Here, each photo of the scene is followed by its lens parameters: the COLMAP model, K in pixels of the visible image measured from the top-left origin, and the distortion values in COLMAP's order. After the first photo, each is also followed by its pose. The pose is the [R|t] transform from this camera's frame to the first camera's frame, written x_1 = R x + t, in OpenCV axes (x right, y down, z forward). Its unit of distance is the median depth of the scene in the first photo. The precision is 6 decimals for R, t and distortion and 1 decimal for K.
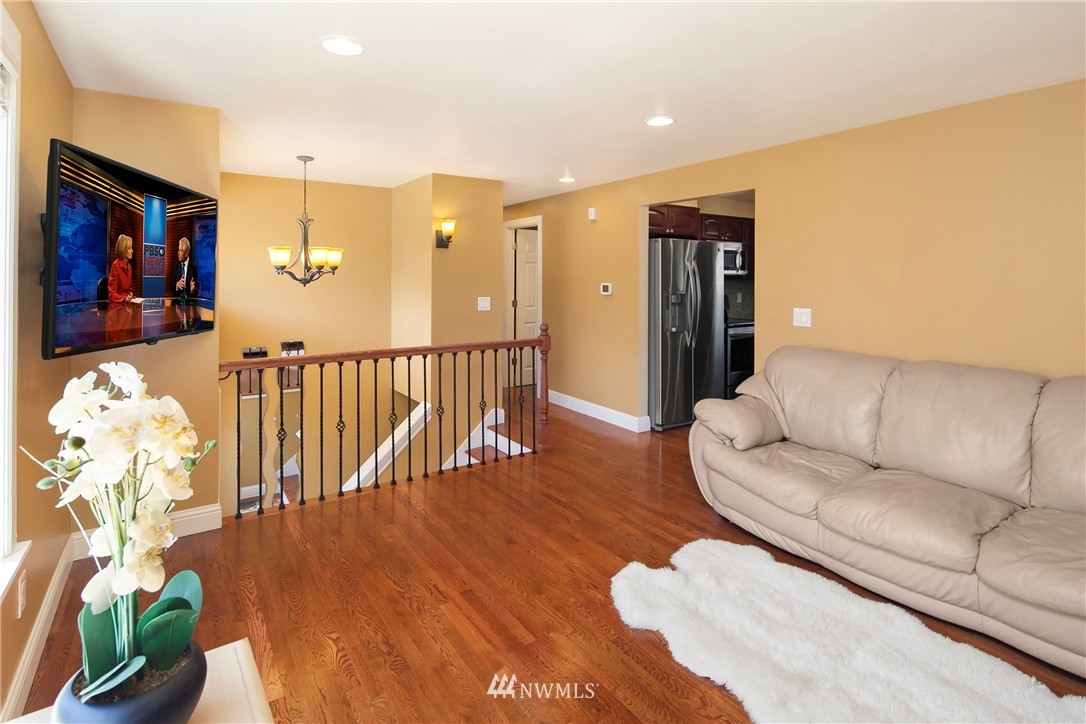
lens RADIAL K [[528.4, 0, 543.0], [0, 528.4, 362.0], [0, 0, 1]] dist [0.001373, 0.000066]
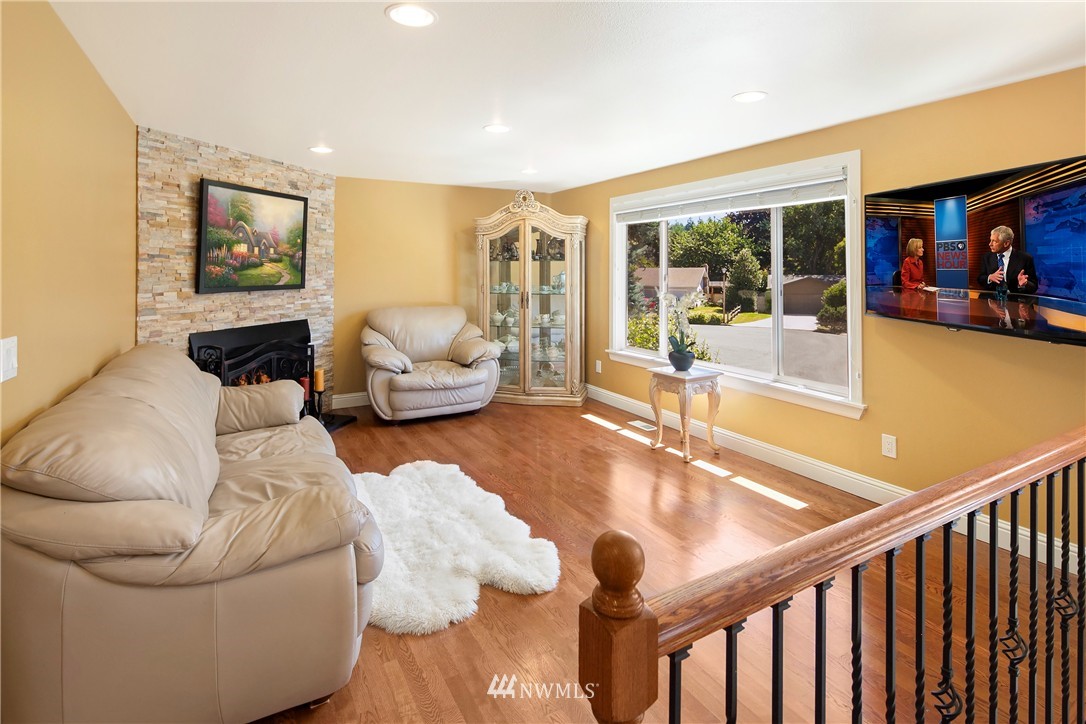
lens RADIAL K [[528.4, 0, 543.0], [0, 528.4, 362.0], [0, 0, 1]] dist [0.001373, 0.000066]
pose [[-0.998391, -0.004073, 0.056558, 0.064645], [0.014335, 0.946887, 0.321246, -0.362698], [-0.054863, 0.321540, -0.945305, 2.261170]]
